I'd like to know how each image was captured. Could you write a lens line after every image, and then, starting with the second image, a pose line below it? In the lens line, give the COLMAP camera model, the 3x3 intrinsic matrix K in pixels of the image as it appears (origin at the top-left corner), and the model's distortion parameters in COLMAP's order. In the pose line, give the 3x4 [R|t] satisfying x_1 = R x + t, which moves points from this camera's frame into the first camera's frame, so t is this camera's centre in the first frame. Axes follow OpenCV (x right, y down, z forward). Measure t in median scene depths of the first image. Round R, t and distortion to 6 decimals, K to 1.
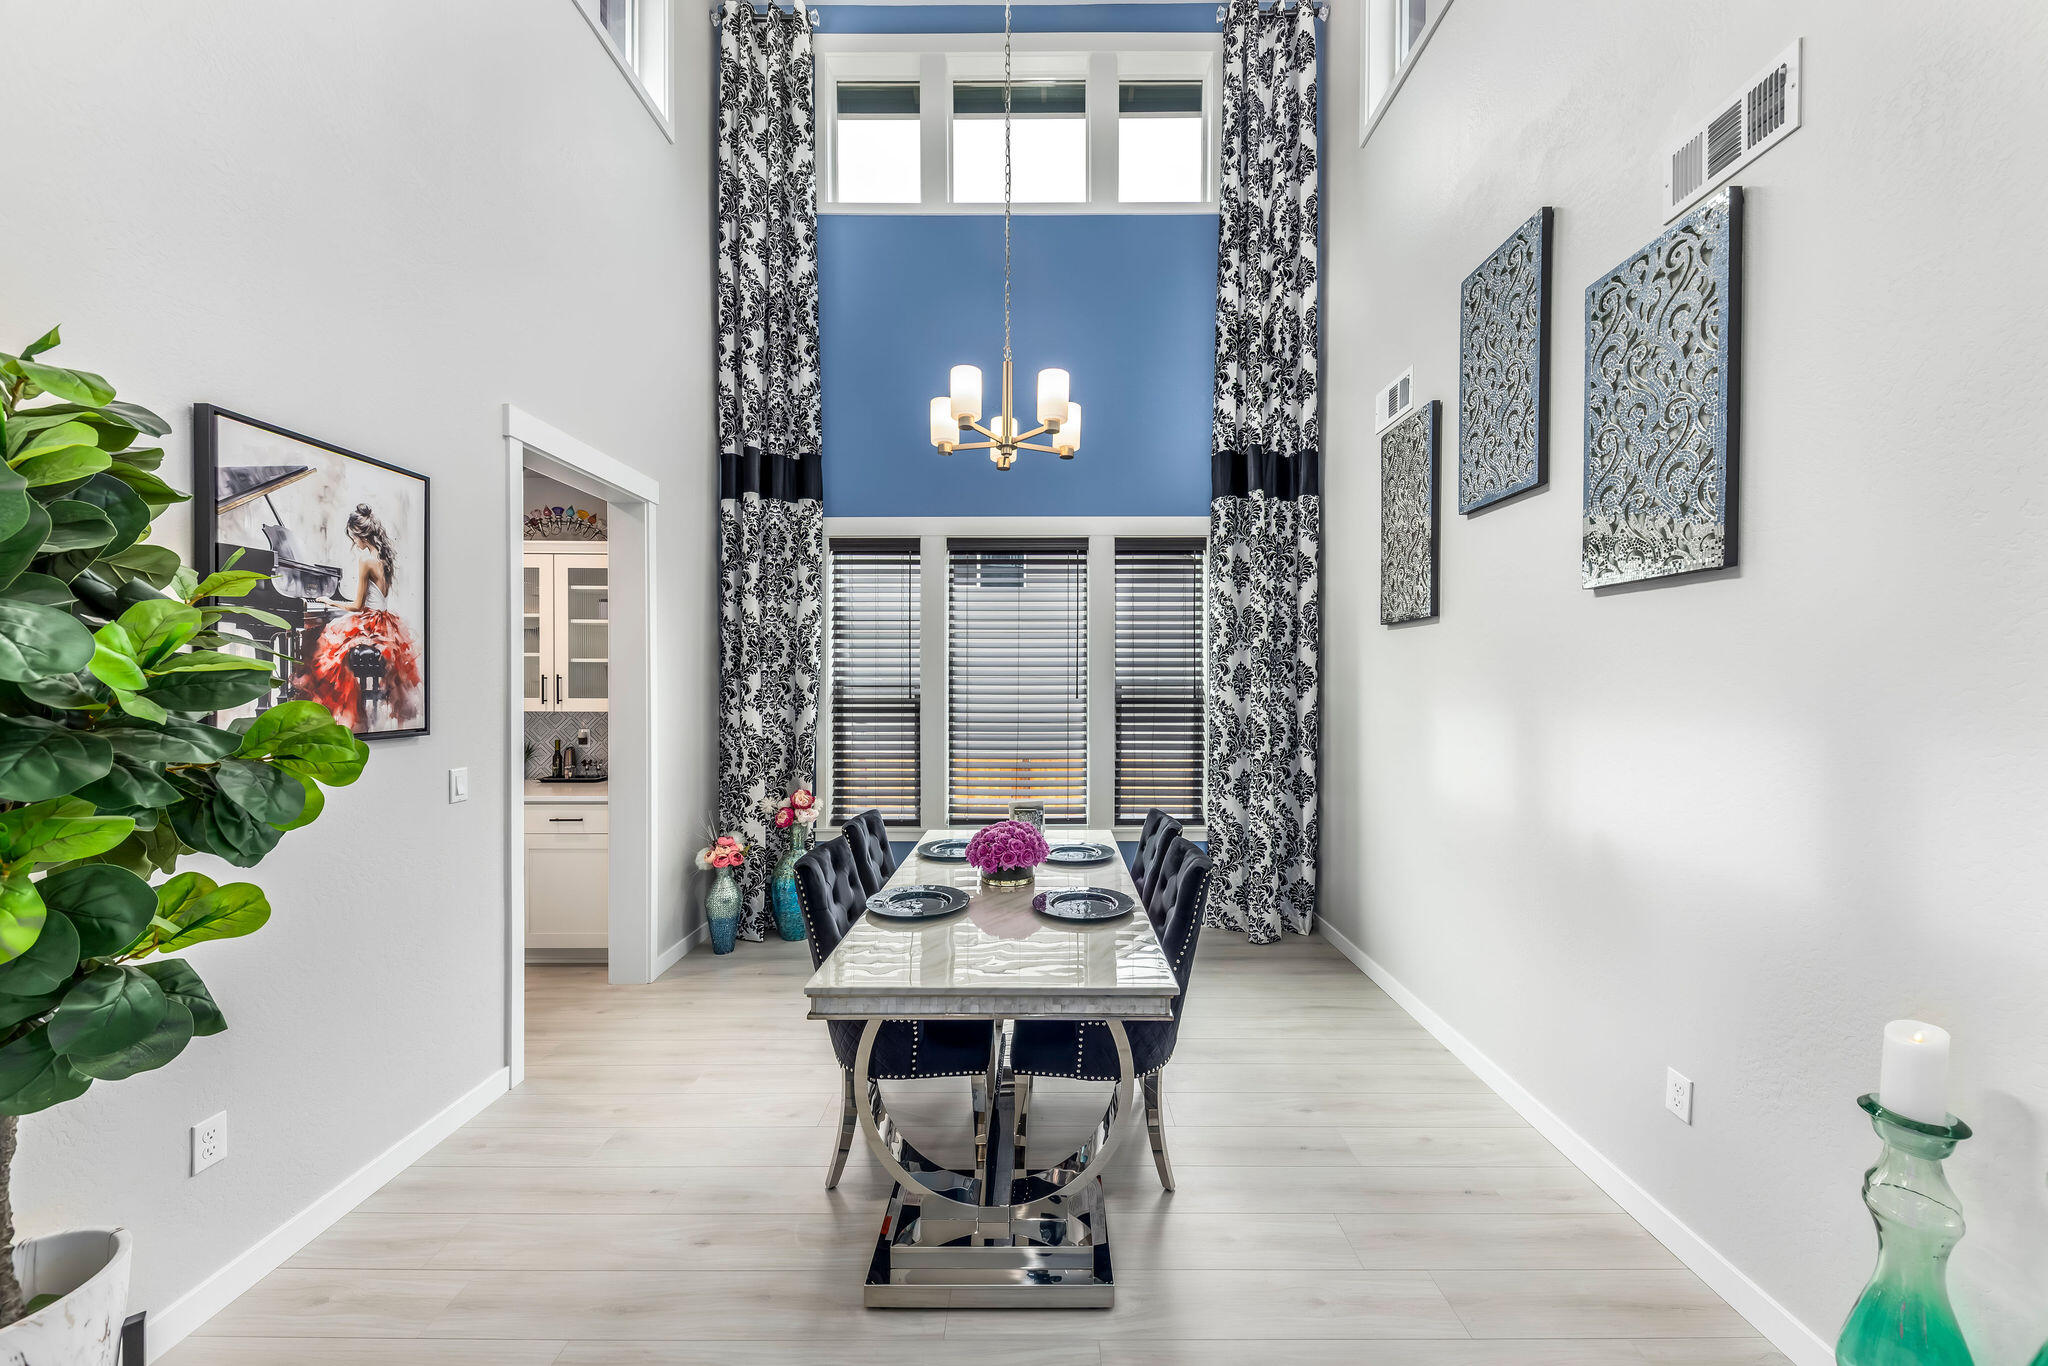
lens RADIAL K [[707.7, 0, 1025.7], [0, 707.7, 685.0], [0, 0, 1]] dist [0.006403, -0.001130]
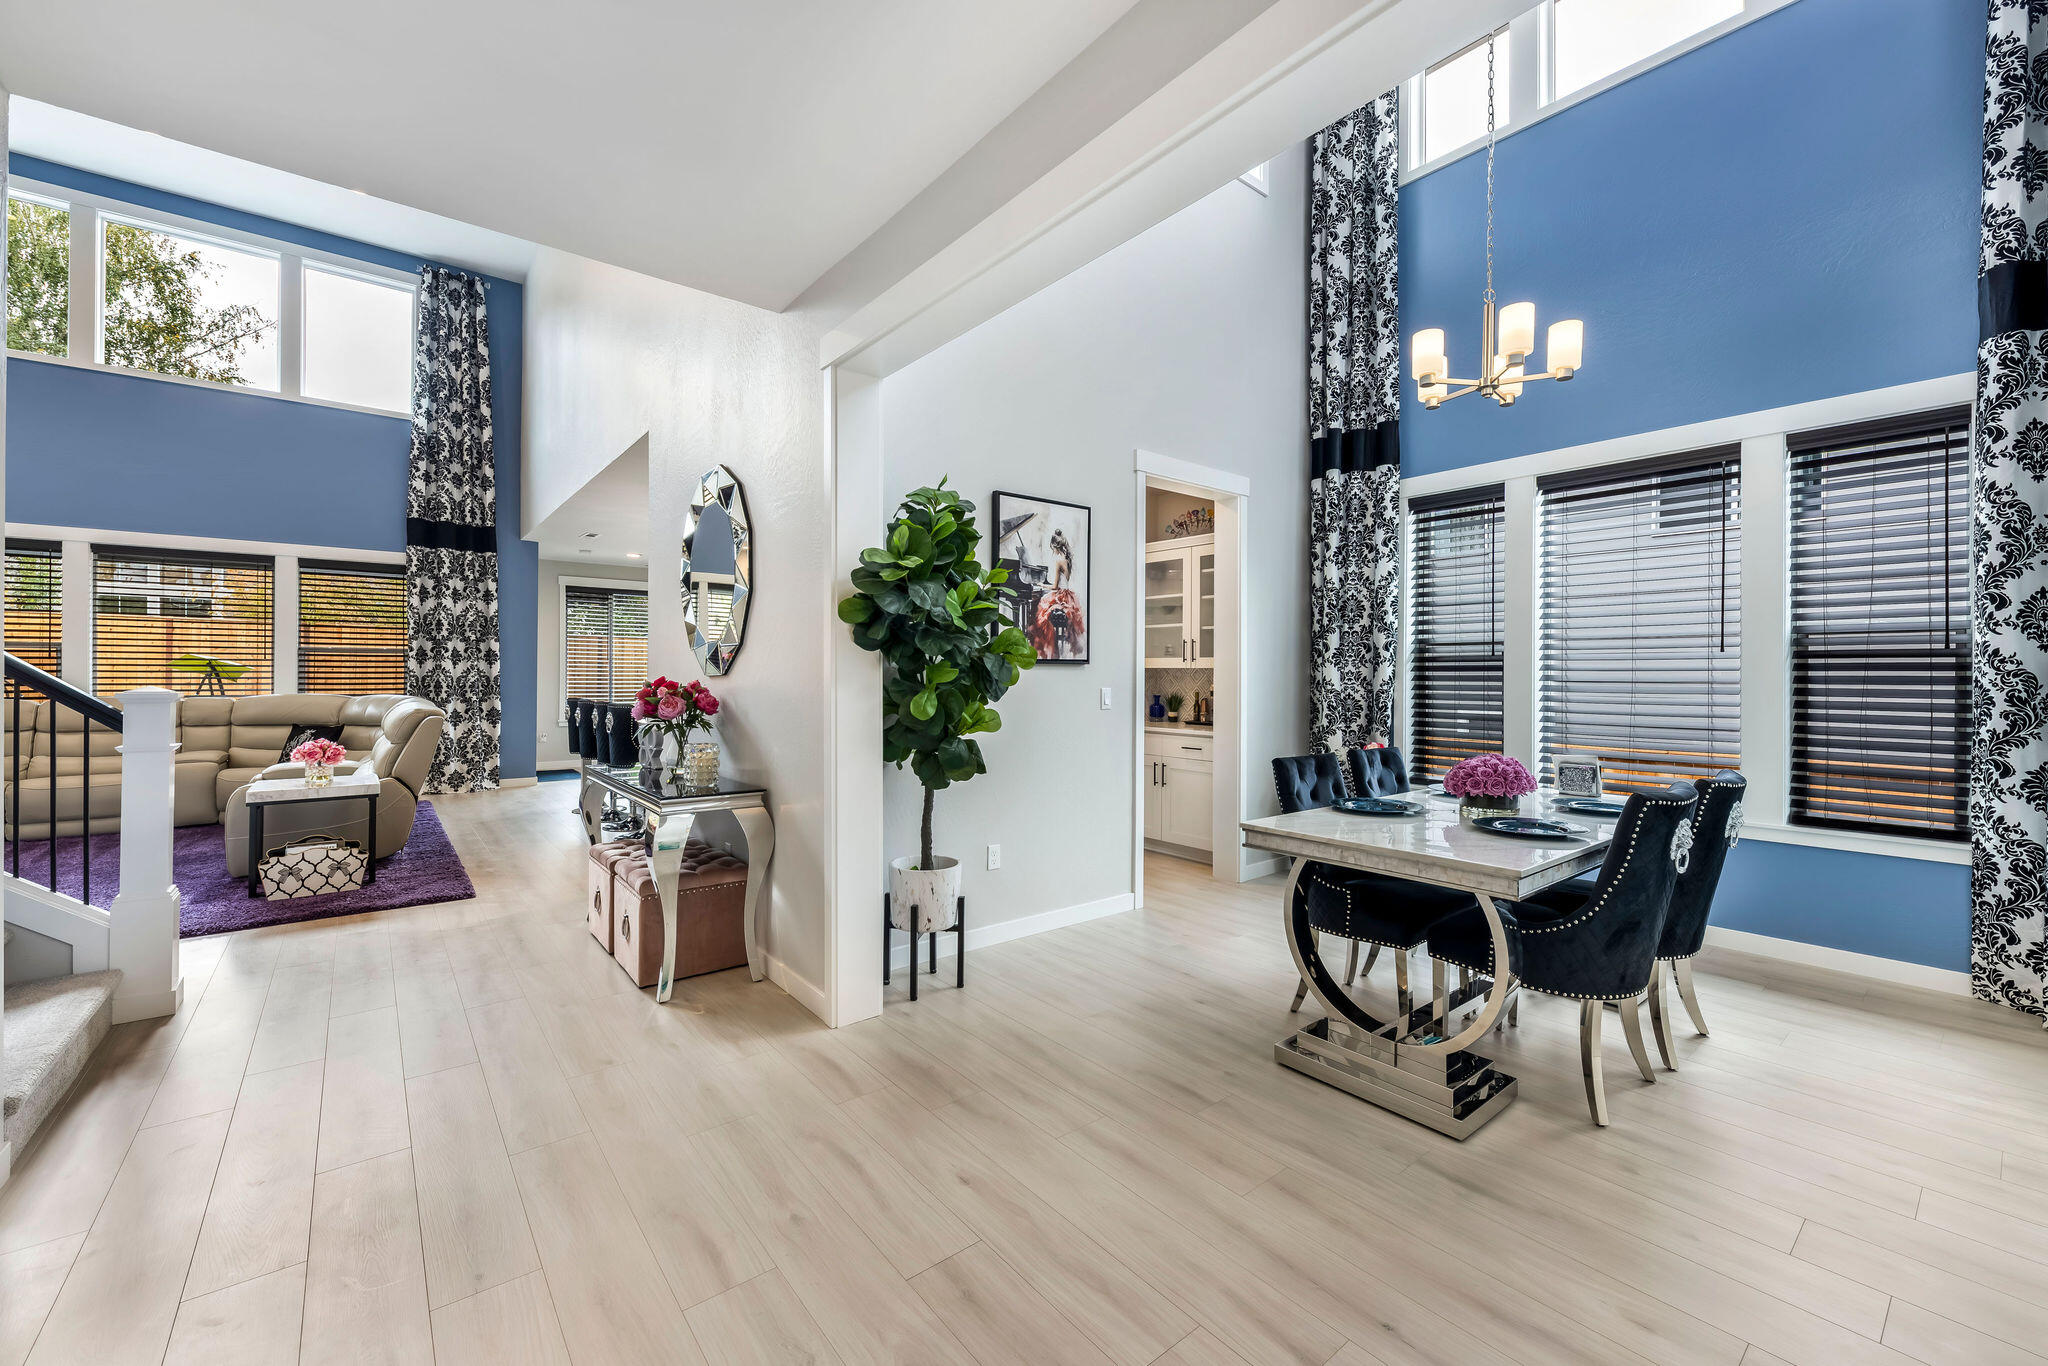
lens RADIAL K [[795.4, 0, 1032.0], [0, 795.4, 673.9], [0, 0, 1]] dist [0.001037, 0.000145]
pose [[0.632846, 0.004930, -0.774262, 0.286218], [-0.011093, 0.999935, -0.002700, 0.057091], [0.774198, 0.010297, 0.632859, -0.149720]]
